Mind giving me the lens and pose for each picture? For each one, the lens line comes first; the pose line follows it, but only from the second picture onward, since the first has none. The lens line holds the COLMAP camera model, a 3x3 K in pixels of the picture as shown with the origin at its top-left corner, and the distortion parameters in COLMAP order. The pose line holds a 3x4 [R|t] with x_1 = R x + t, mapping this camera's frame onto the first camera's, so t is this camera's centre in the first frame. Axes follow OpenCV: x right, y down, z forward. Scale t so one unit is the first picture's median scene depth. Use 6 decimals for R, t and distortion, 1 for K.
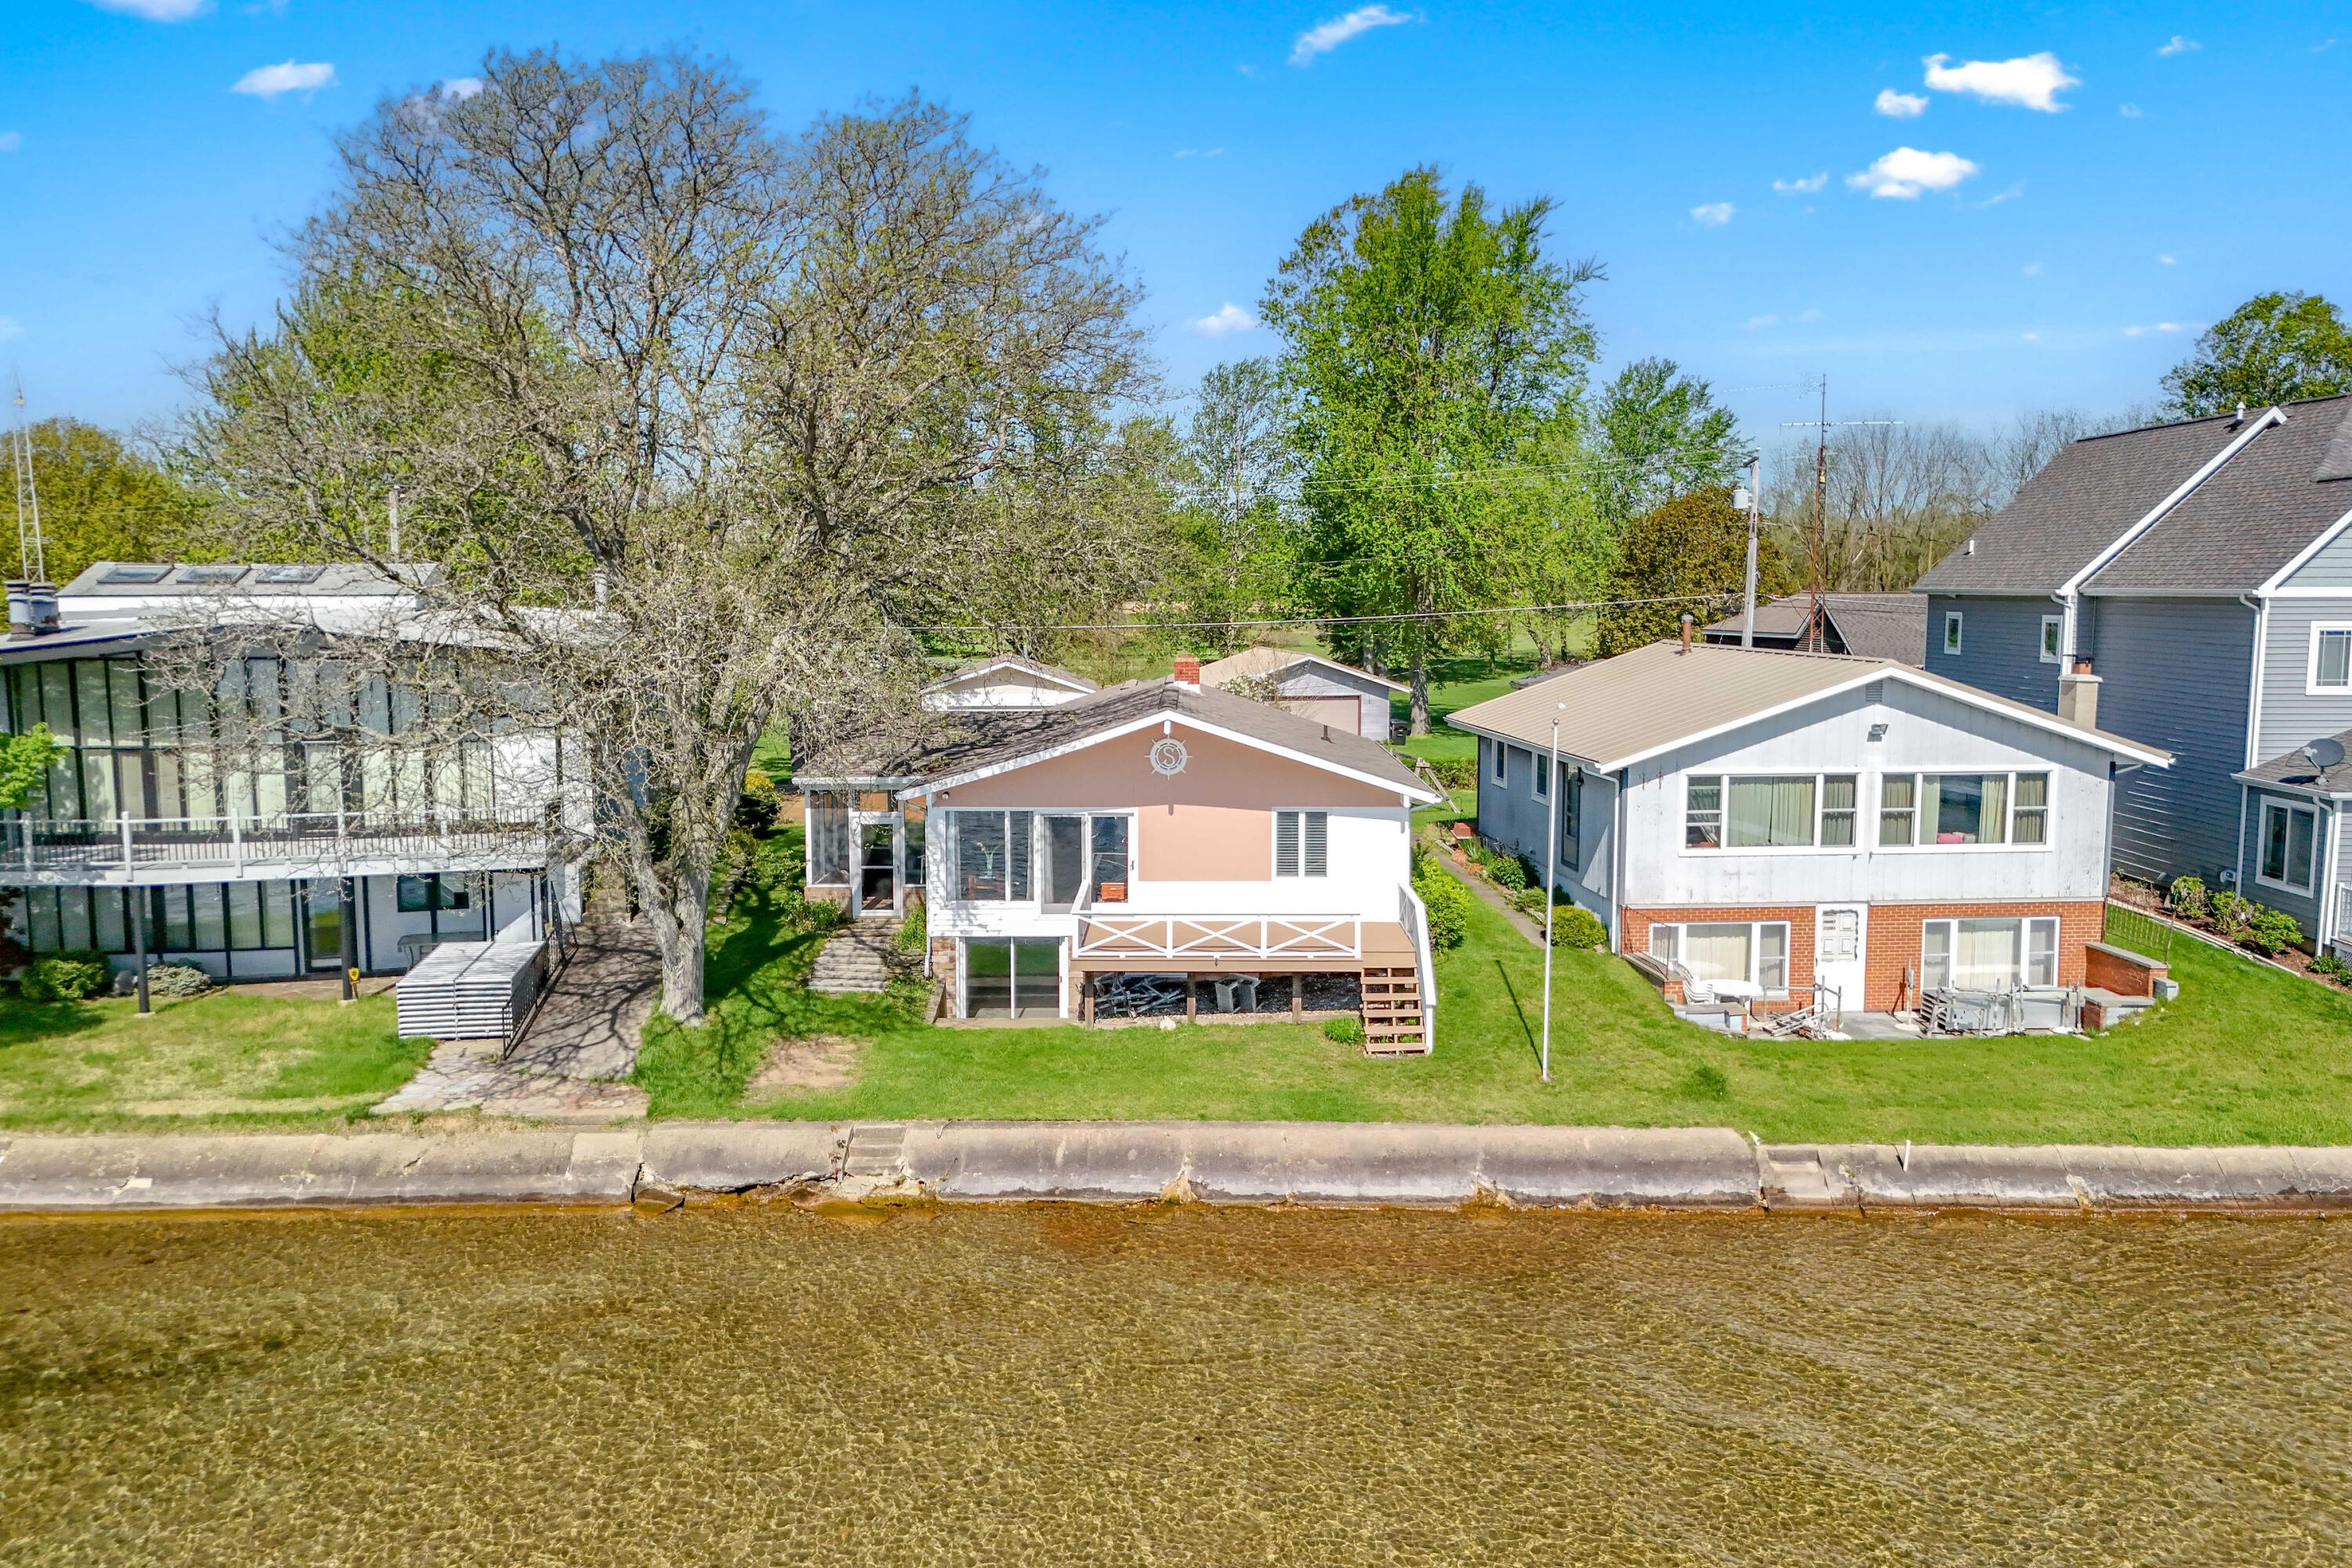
lens RADIAL K [[1751.9, 0, 1176.0], [0, 1751.9, 784.0], [0, 0, 1]] dist [0.079595, -0.080736]
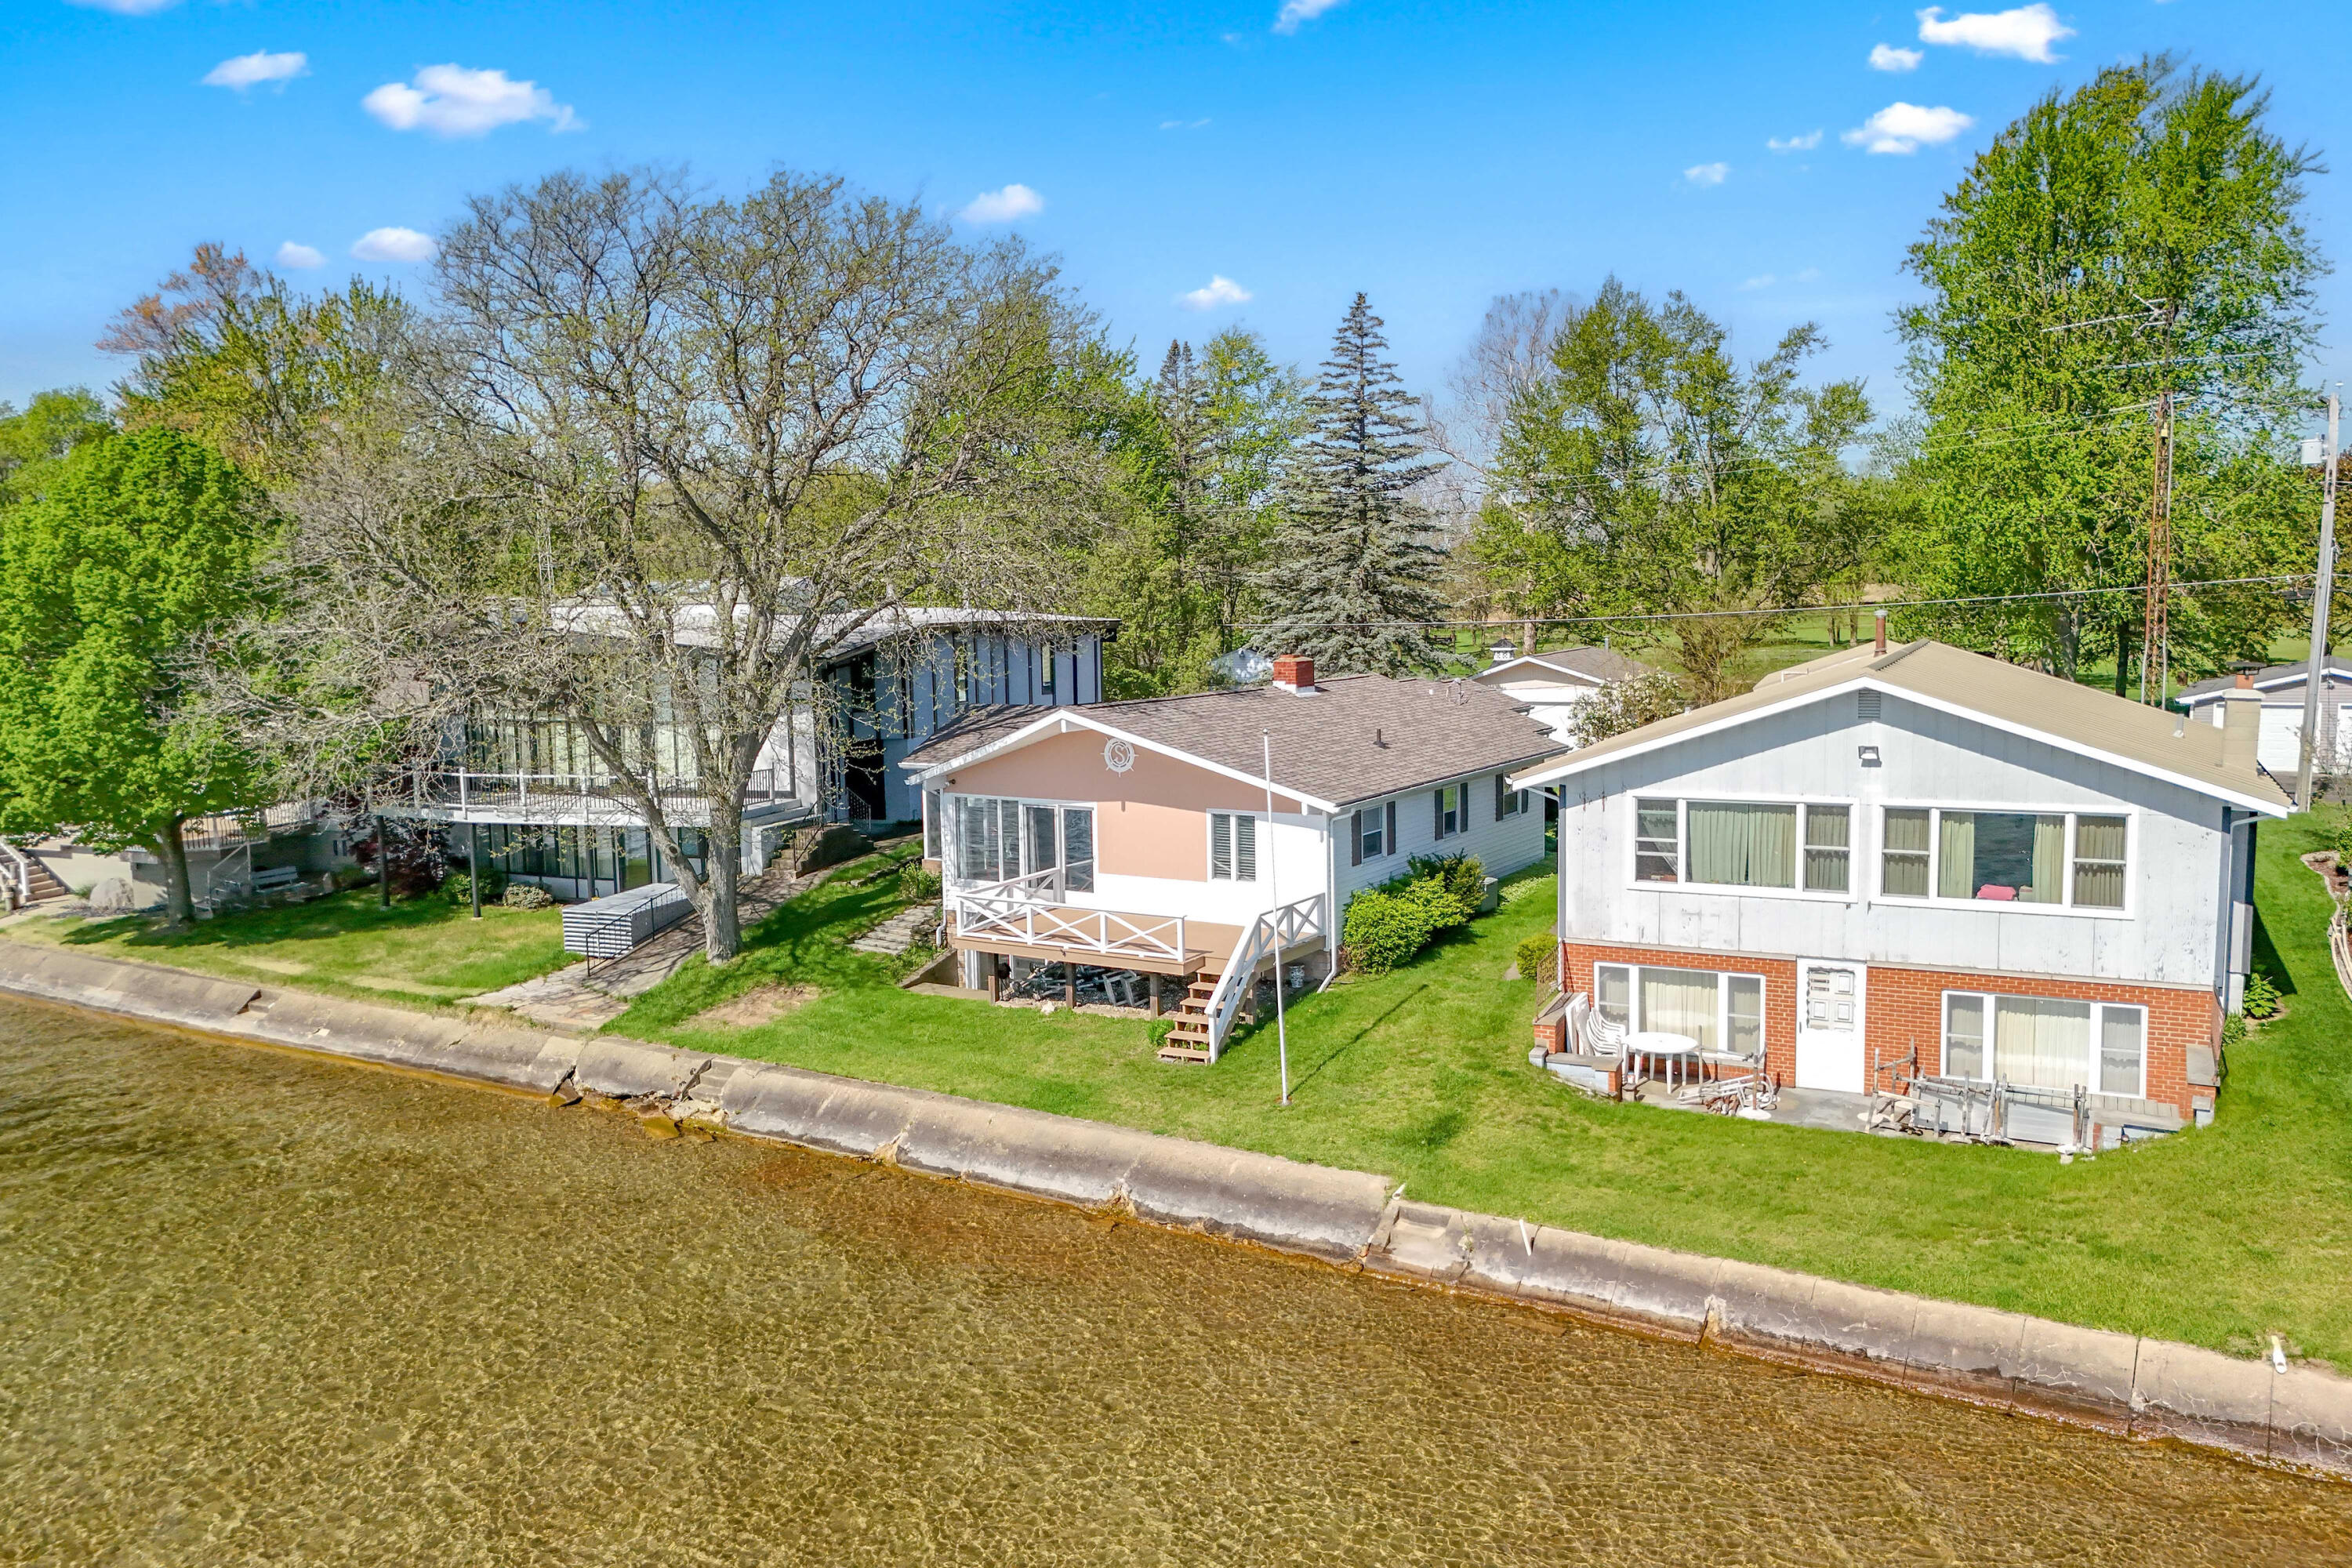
lens RADIAL K [[1767.4, 0, 1176.0], [0, 1767.4, 784.0], [0, 0, 1]] dist [0.074107, -0.071993]
pose [[0.850372, 0.044330, -0.524312, 0.619586], [-0.041388, 0.998993, 0.017337, -0.019265], [0.524552, 0.006957, 0.851350, 0.138116]]
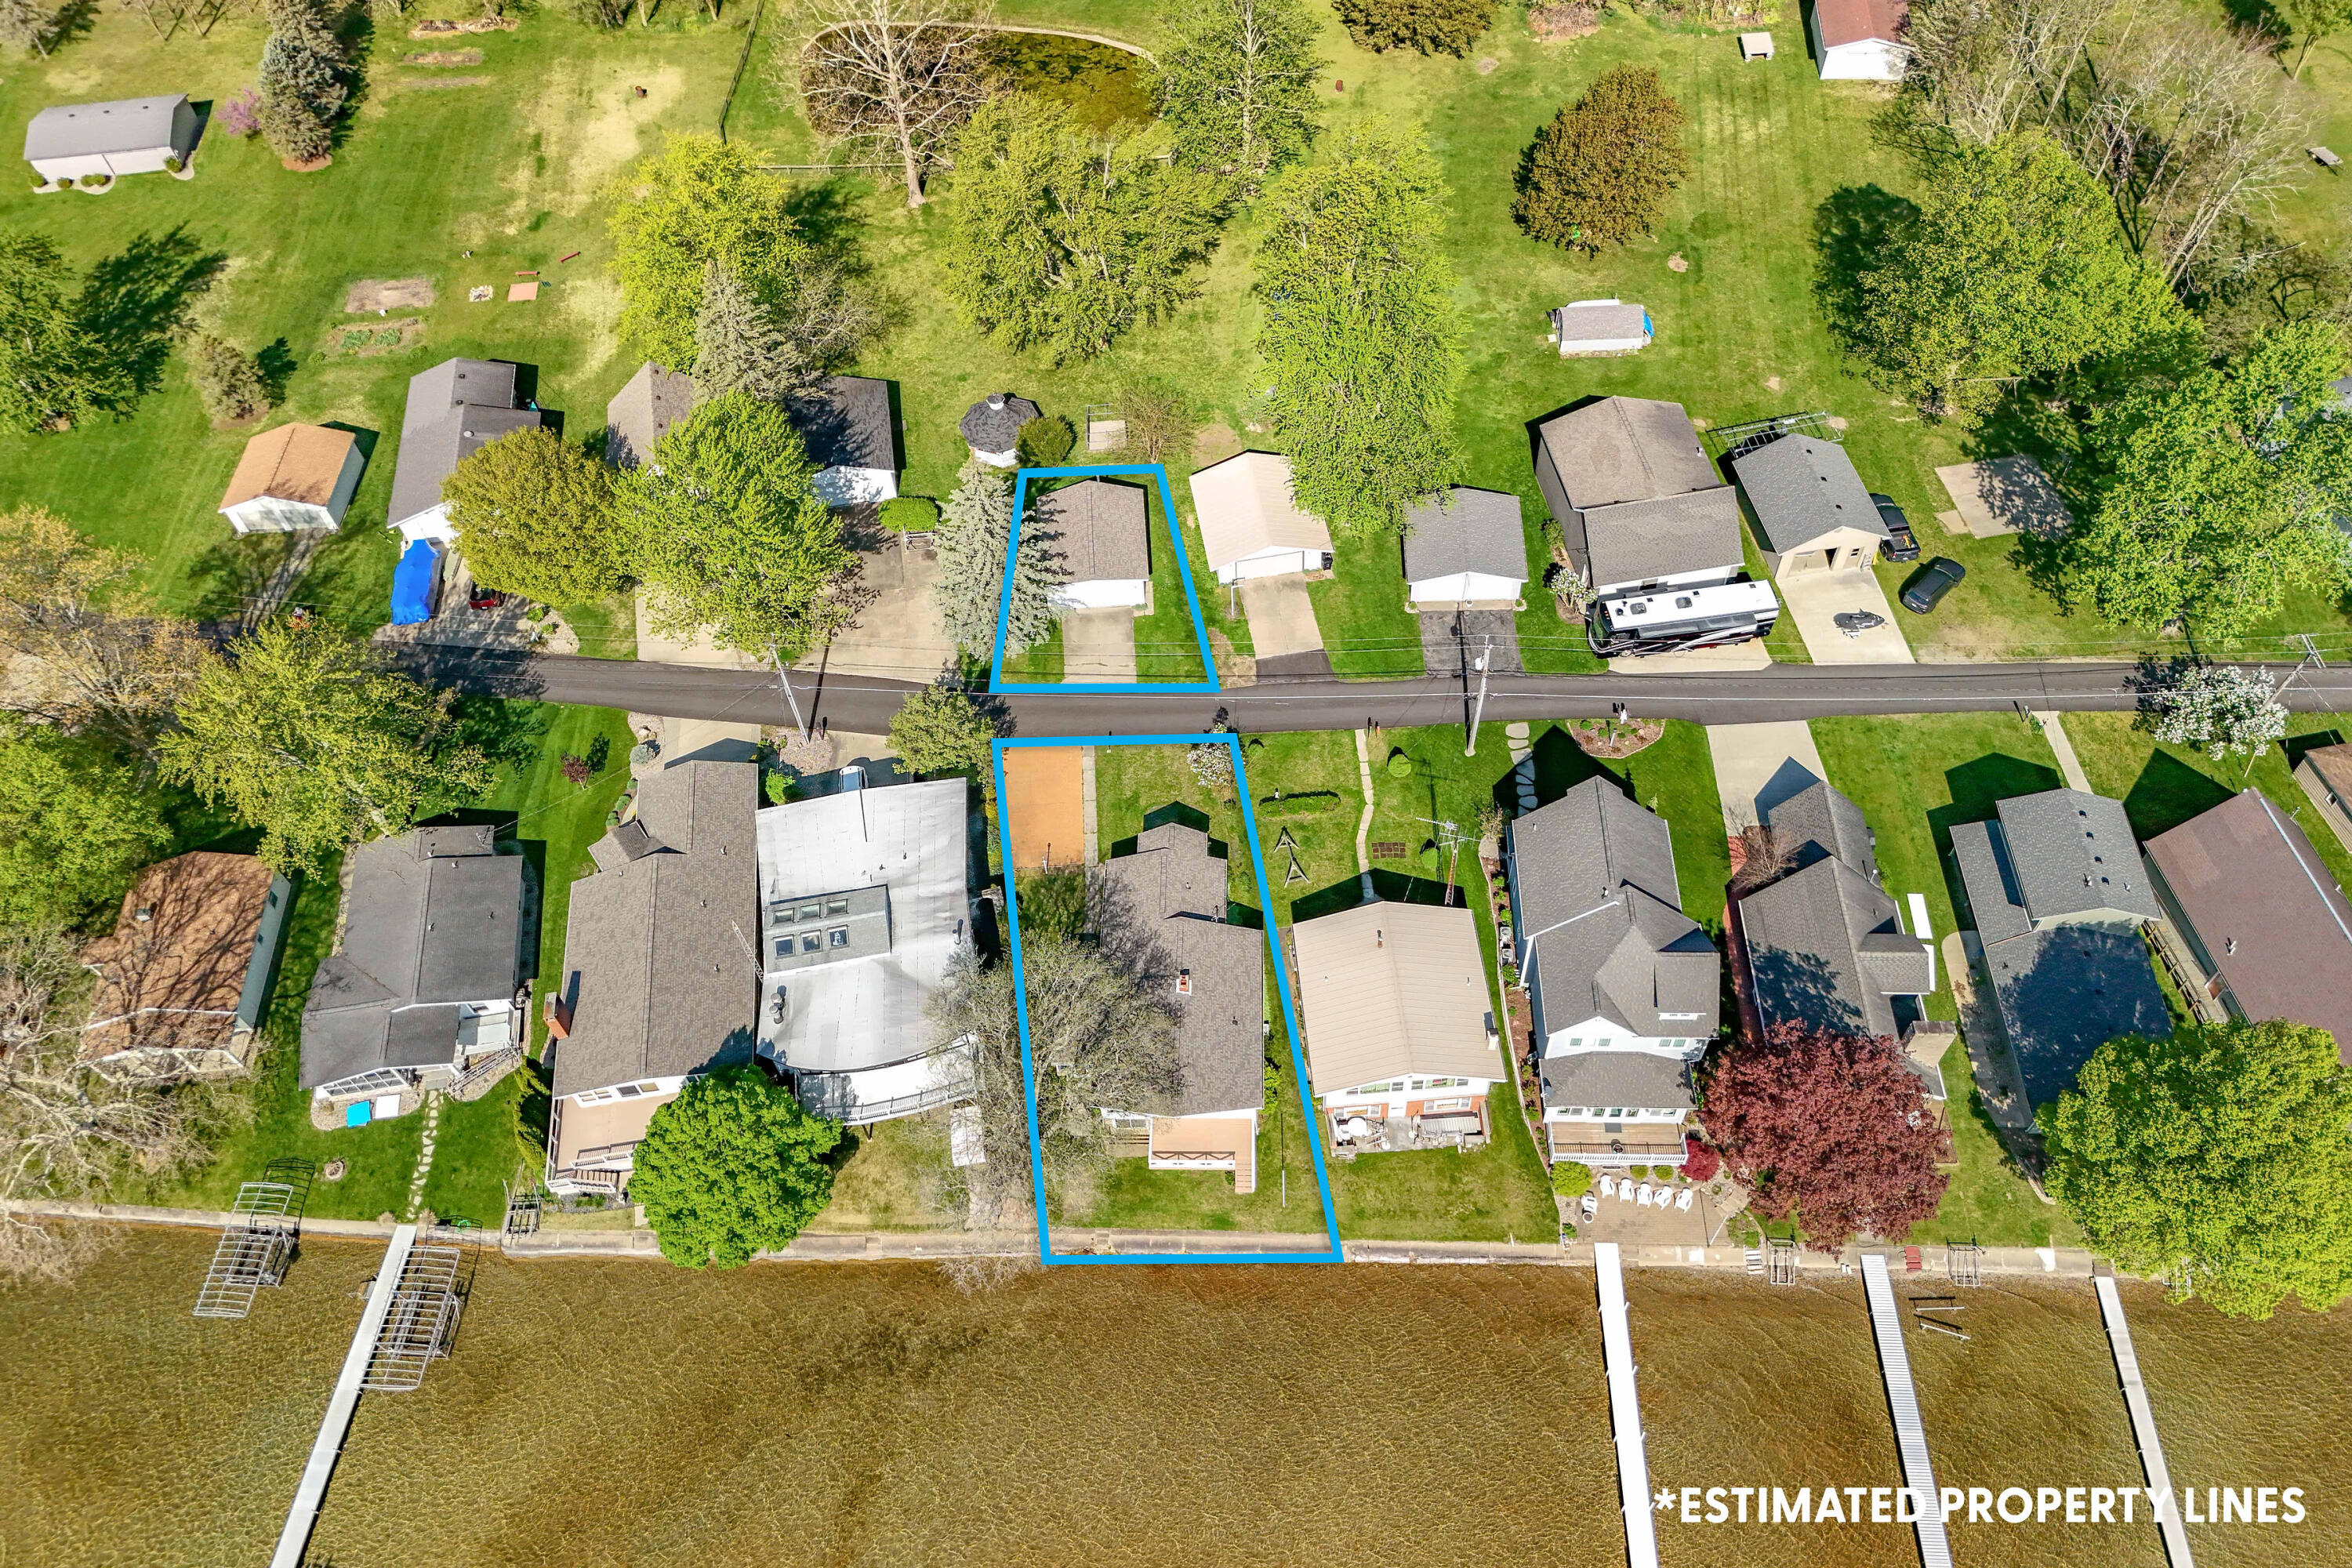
lens RADIAL K [[1773.3, 0, 1176.0], [0, 1773.3, 784.0], [0, 0, 1]] dist [0.039444, -0.005630]
pose [[0.998232, -0.013481, -0.057894, 0.199490], [0.052236, 0.663758, 0.746121, -2.946262], [0.028369, -0.747826, 0.663289, -0.724516]]
